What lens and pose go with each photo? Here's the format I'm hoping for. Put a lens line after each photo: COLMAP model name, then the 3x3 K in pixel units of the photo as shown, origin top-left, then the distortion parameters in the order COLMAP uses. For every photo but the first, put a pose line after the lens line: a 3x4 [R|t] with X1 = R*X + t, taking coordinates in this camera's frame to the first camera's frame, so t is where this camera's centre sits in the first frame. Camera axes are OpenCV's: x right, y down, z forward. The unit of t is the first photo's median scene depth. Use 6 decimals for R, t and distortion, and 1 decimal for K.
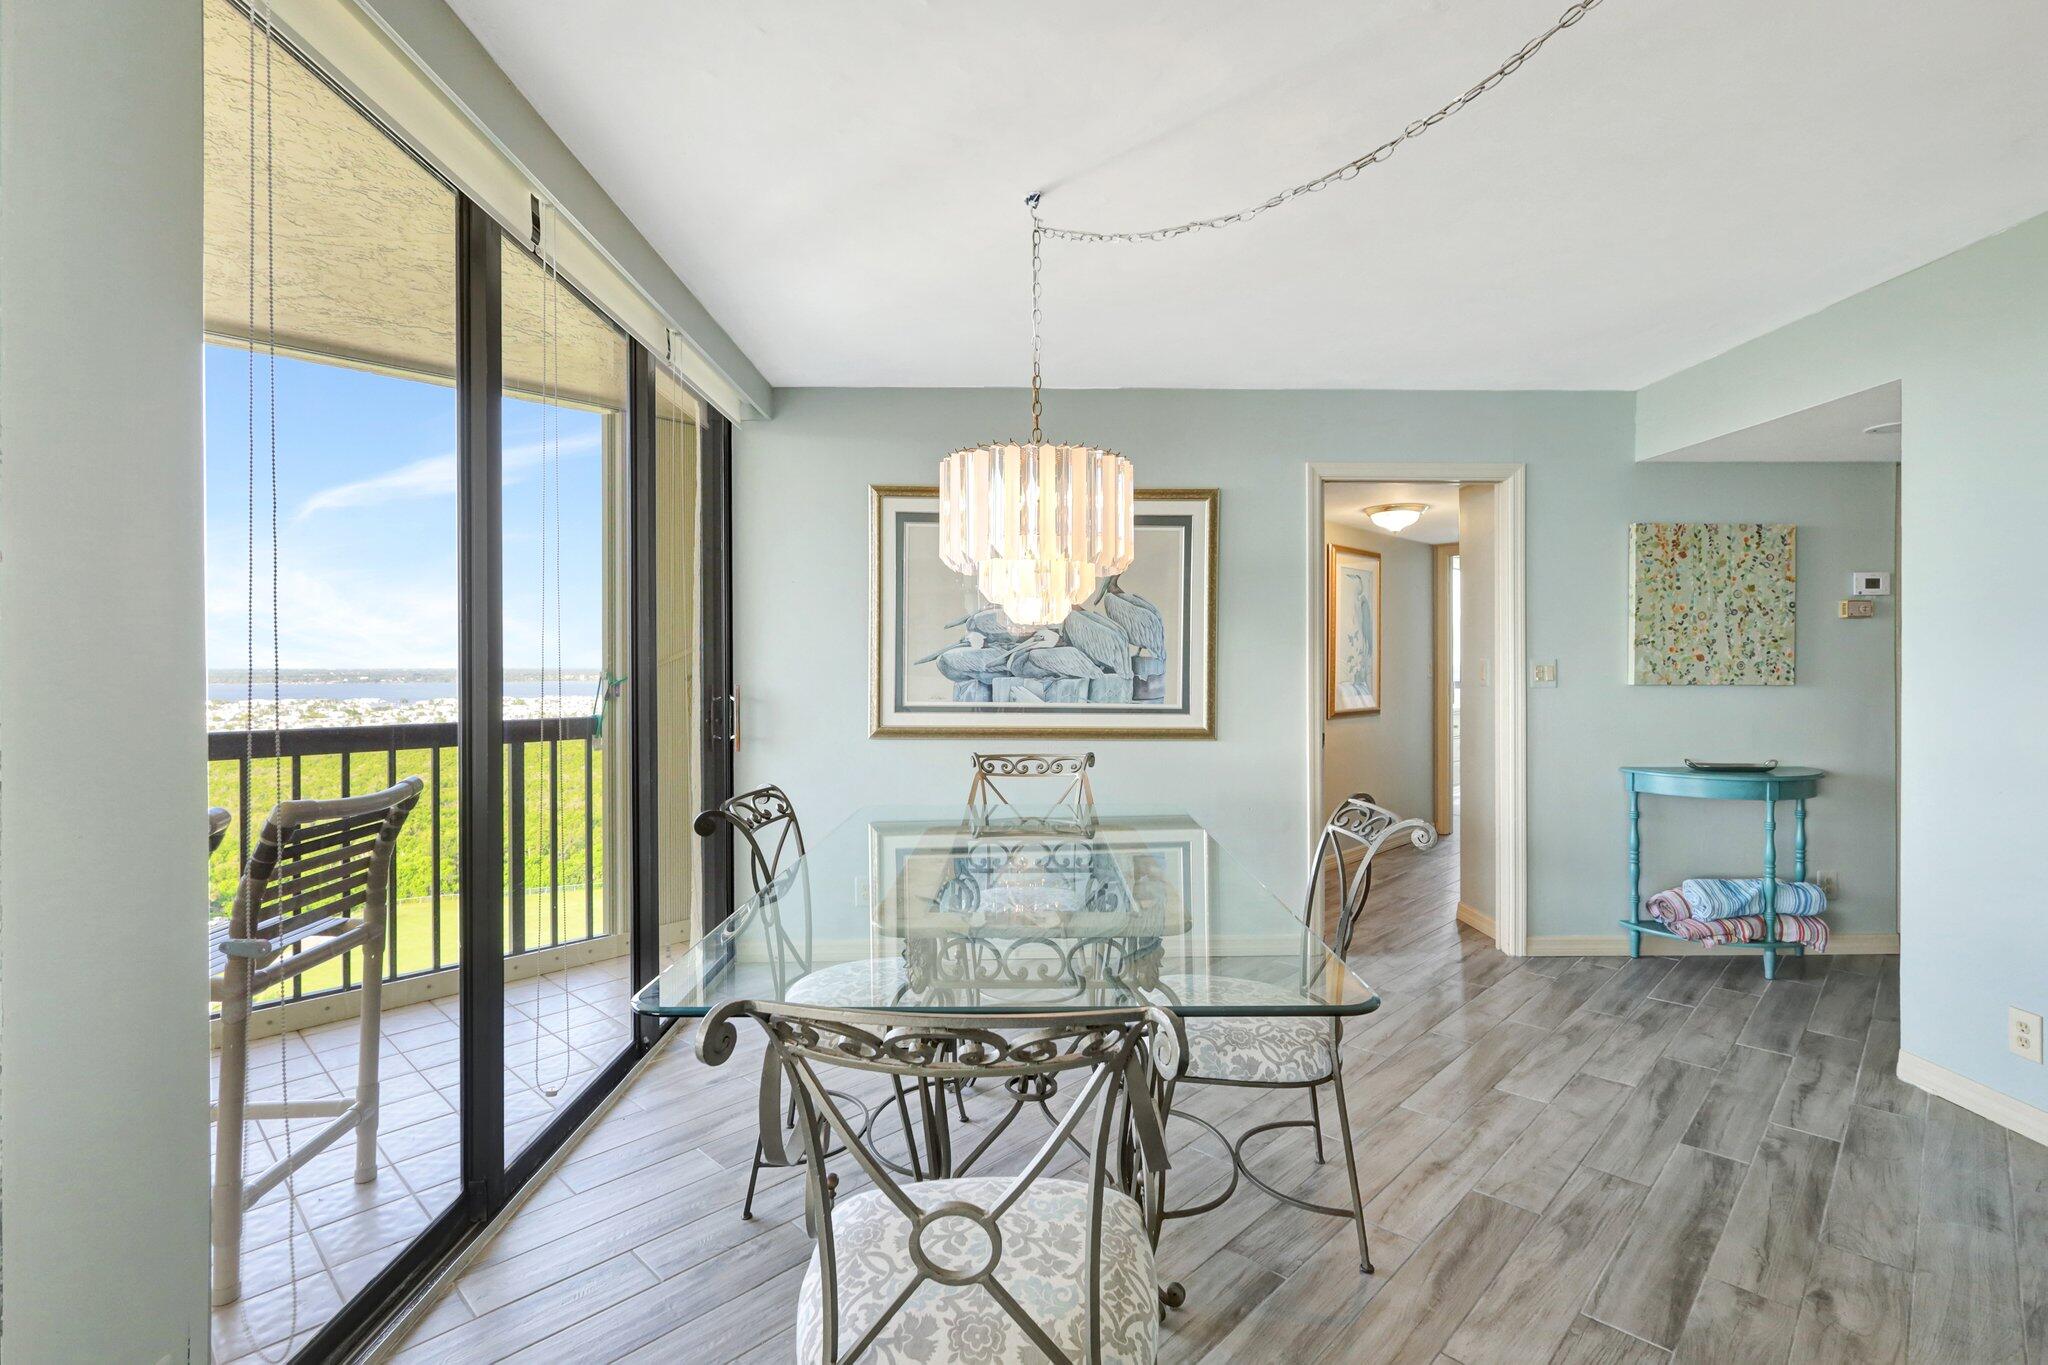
lens RADIAL K [[958.3, 0, 1022.9], [0, 958.3, 652.9], [0, 0, 1]] dist [-0.000687, -0.000572]
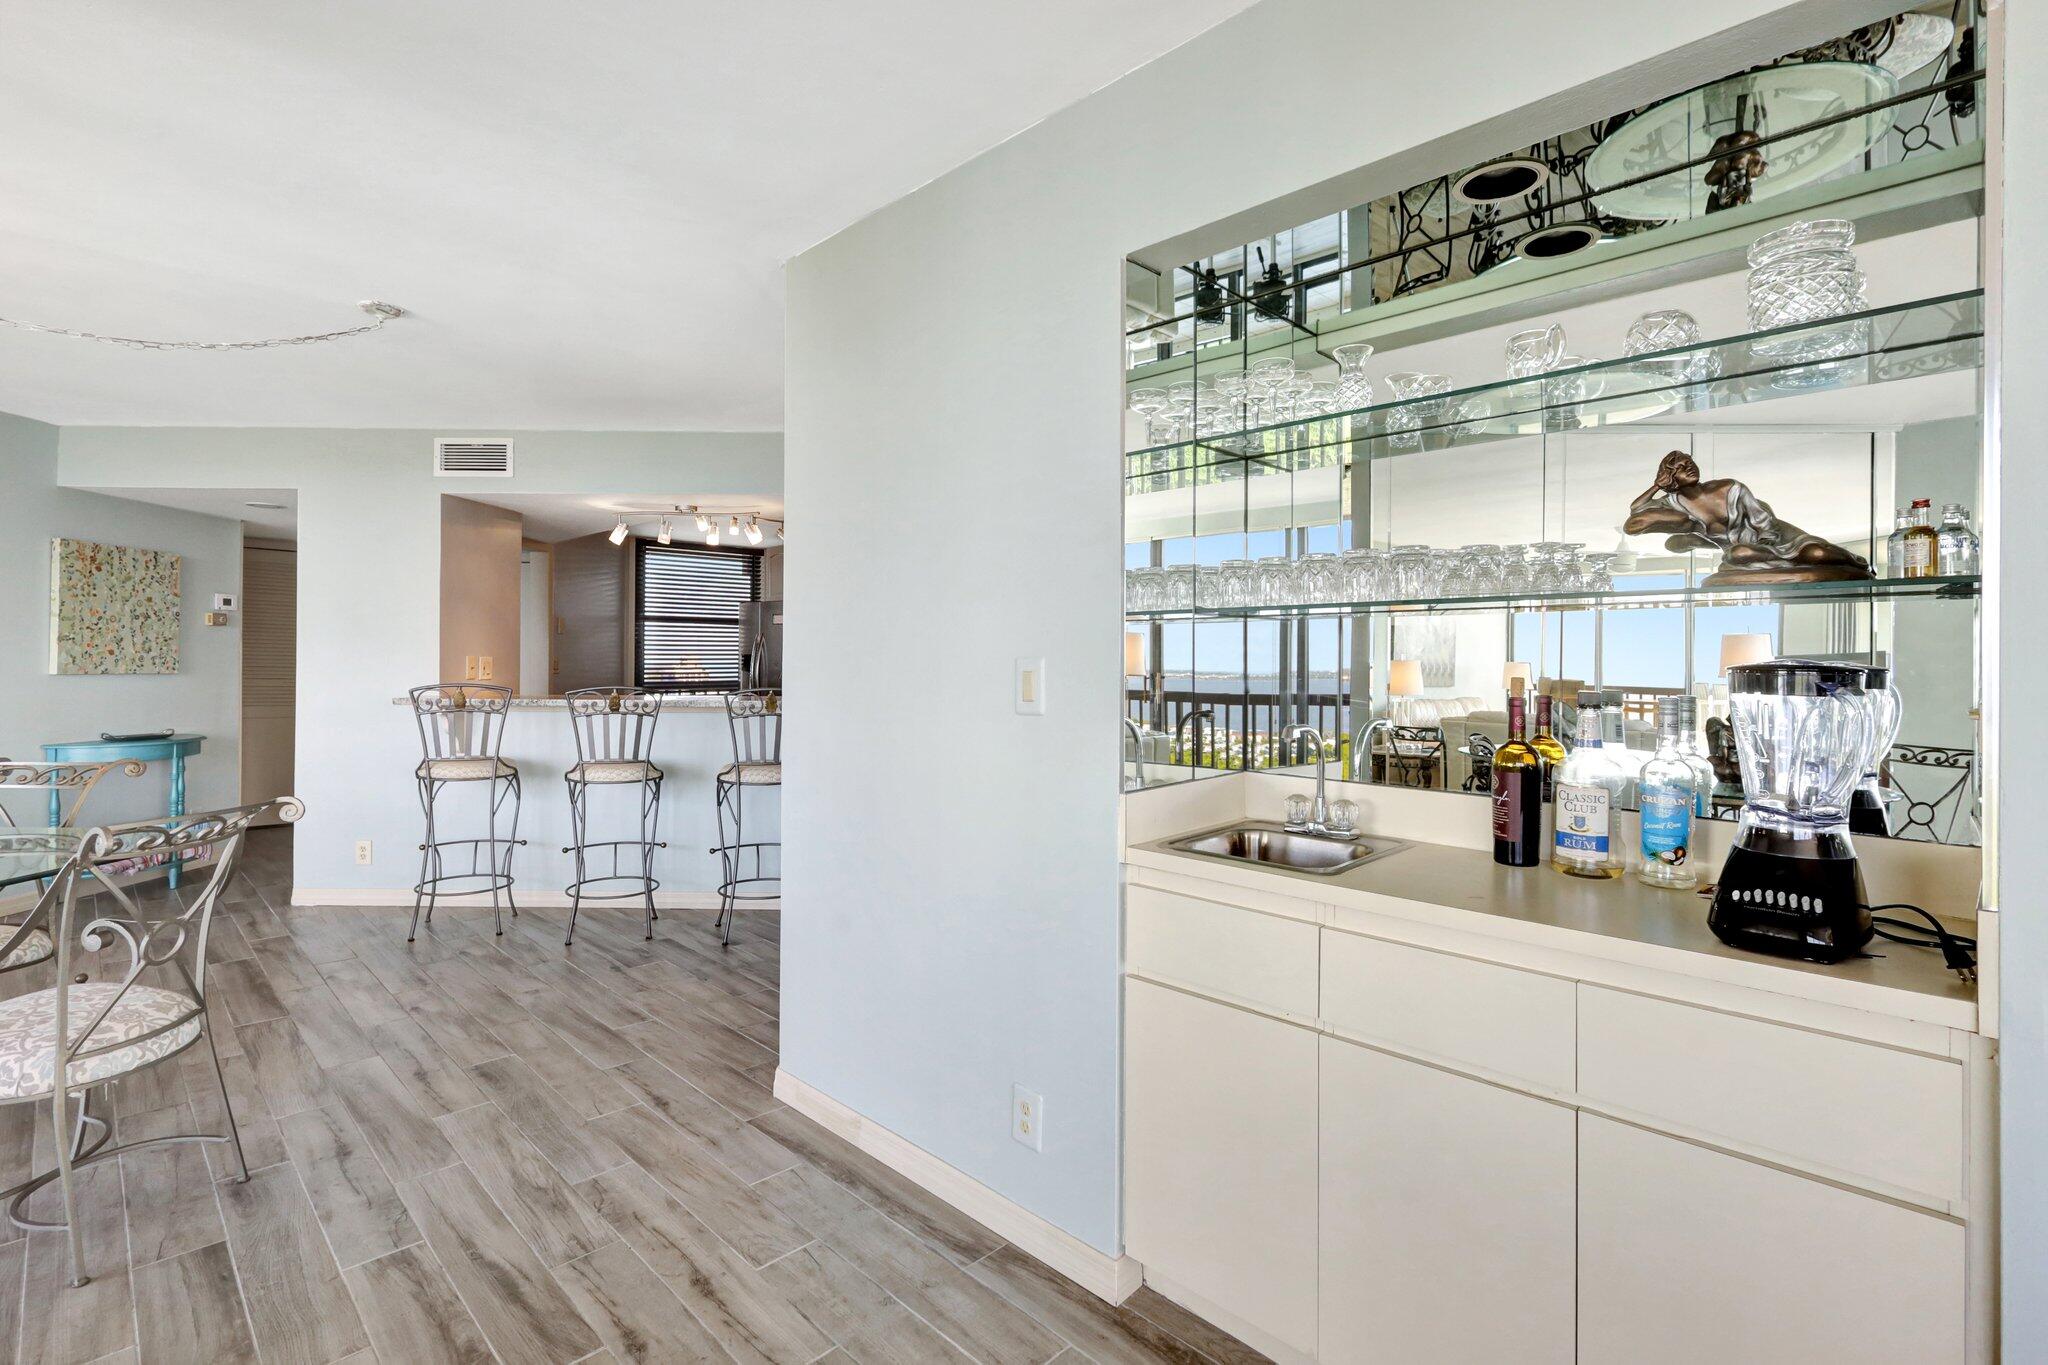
lens RADIAL K [[950.5, 0, 1016.6], [0, 950.5, 658.2], [0, 0, 1]] dist [-0.000132, 0.000512]
pose [[0.019515, 0.008723, 0.999772, -0.510270], [-0.016280, 0.999832, -0.008405, 0.003725], [-0.999677, -0.016112, 0.019653, -0.206414]]
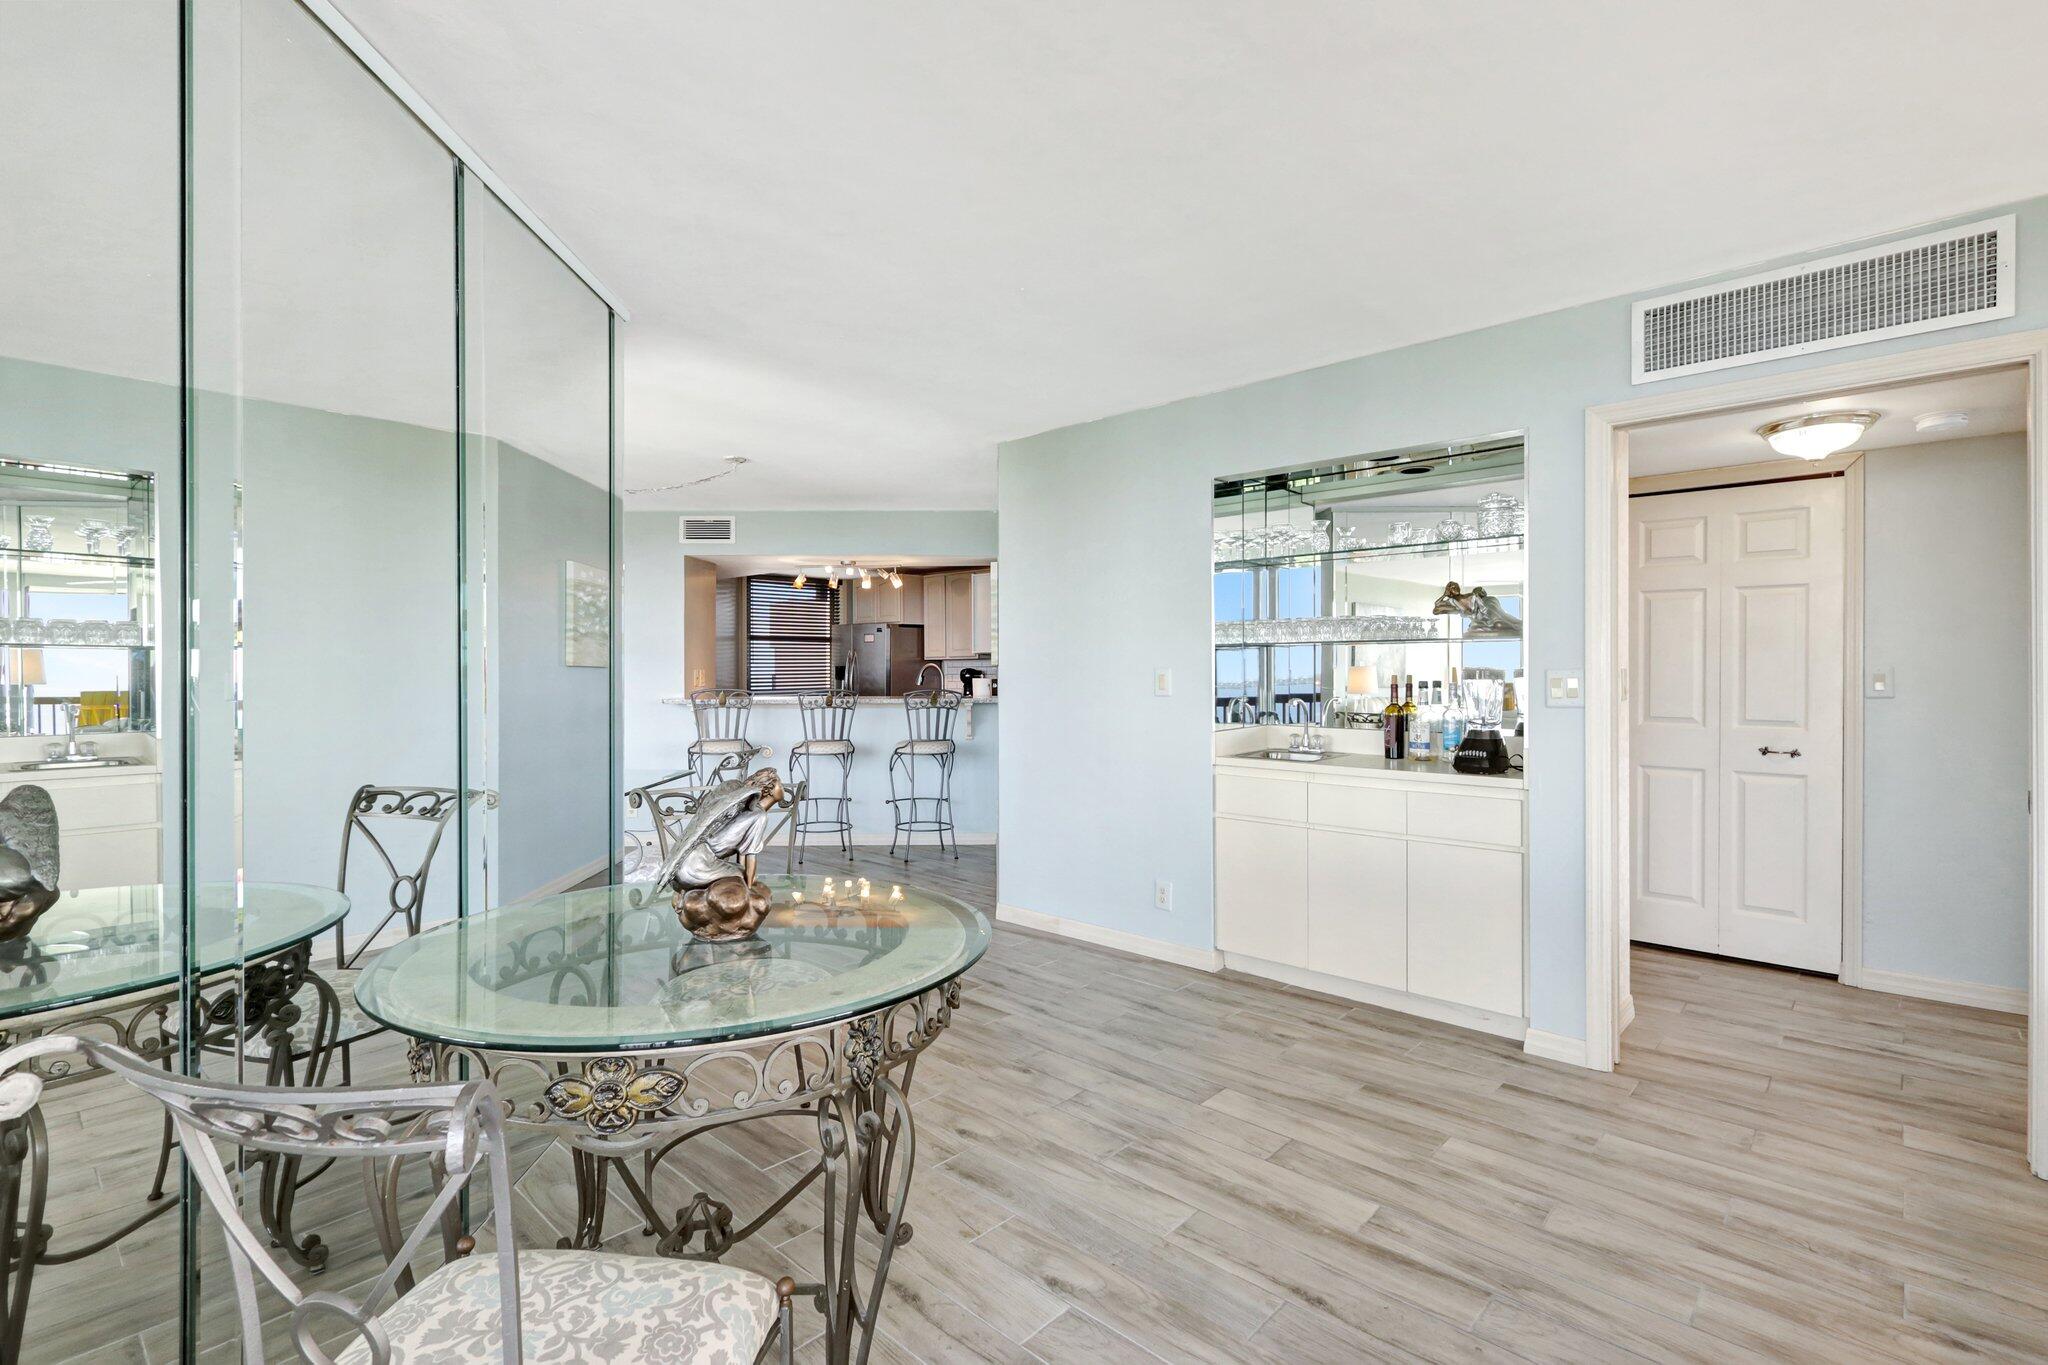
lens RADIAL K [[939.8, 0, 1021.7], [0, 939.8, 677.2], [0, 0, 1]] dist [-0.002085, -0.000246]
pose [[-0.012616, -0.002694, 0.999917, -1.004843], [-0.006278, 0.999977, 0.002614, 0.007196], [-0.999901, -0.006245, -0.012633, -0.041344]]
